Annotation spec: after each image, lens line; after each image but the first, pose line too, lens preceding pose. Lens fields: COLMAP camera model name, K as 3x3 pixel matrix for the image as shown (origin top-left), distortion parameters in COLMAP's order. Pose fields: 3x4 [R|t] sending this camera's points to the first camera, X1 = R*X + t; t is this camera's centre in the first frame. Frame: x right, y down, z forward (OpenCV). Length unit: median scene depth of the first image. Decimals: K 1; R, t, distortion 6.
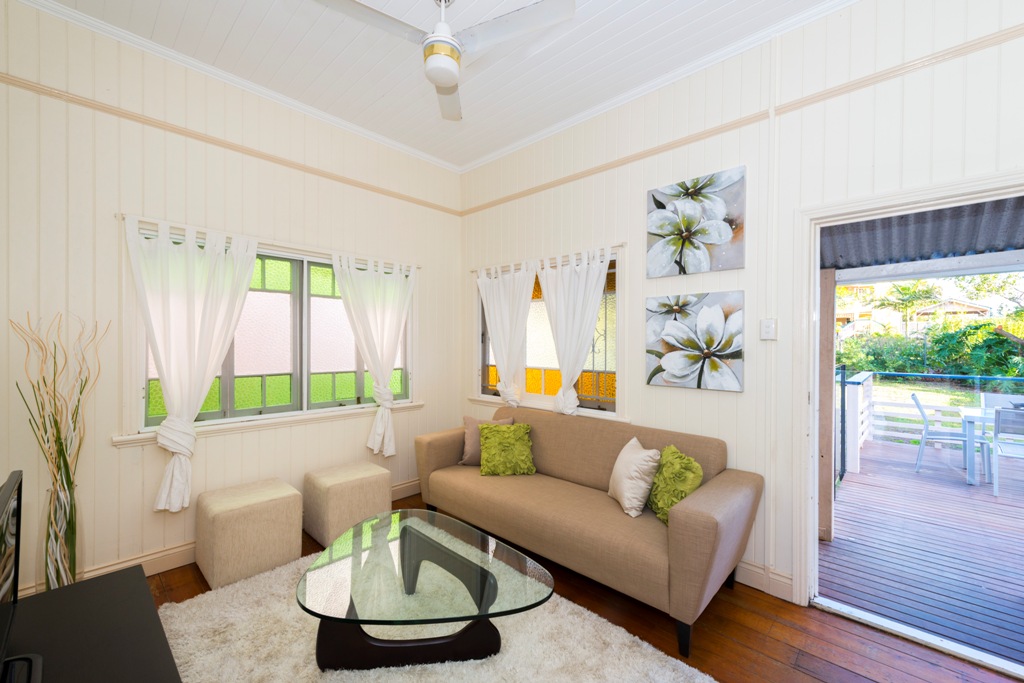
lens RADIAL K [[417.0, 0, 512.0], [0, 417.0, 341.5], [0, 0, 1]] dist [-0.001055, -0.000096]
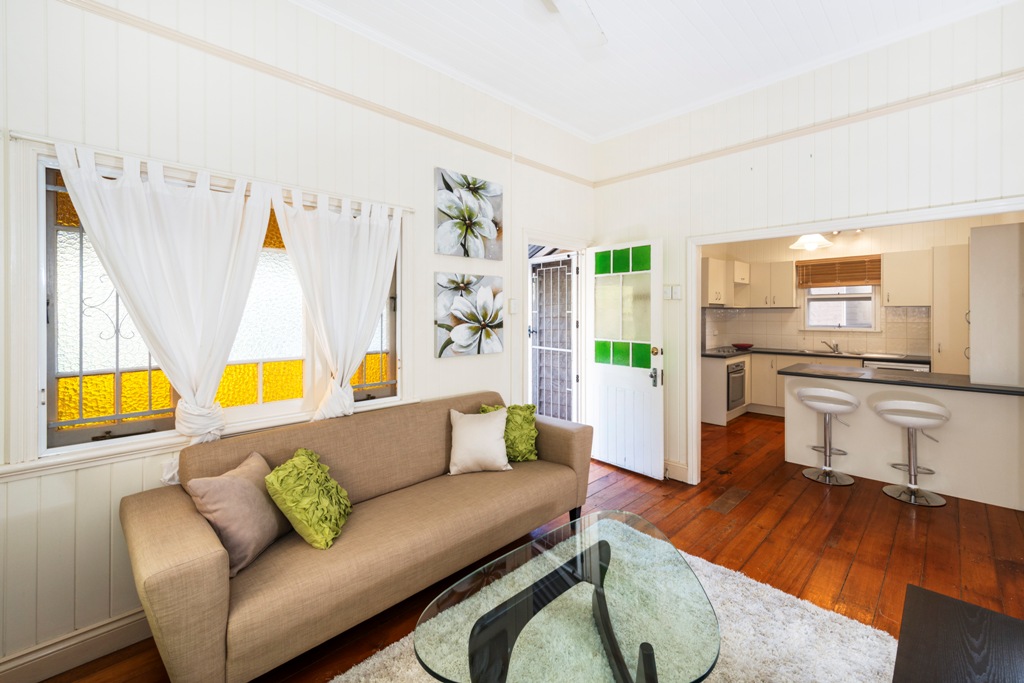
lens RADIAL K [[432.6, 0, 513.4], [0, 432.6, 314.9], [0, 0, 1]] dist [0.001494, 0.000123]
pose [[0.023961, -0.003666, 0.999706, -0.772027], [0.008067, 0.999961, 0.003474, -0.004099], [-0.999680, 0.007982, 0.023989, 0.843264]]
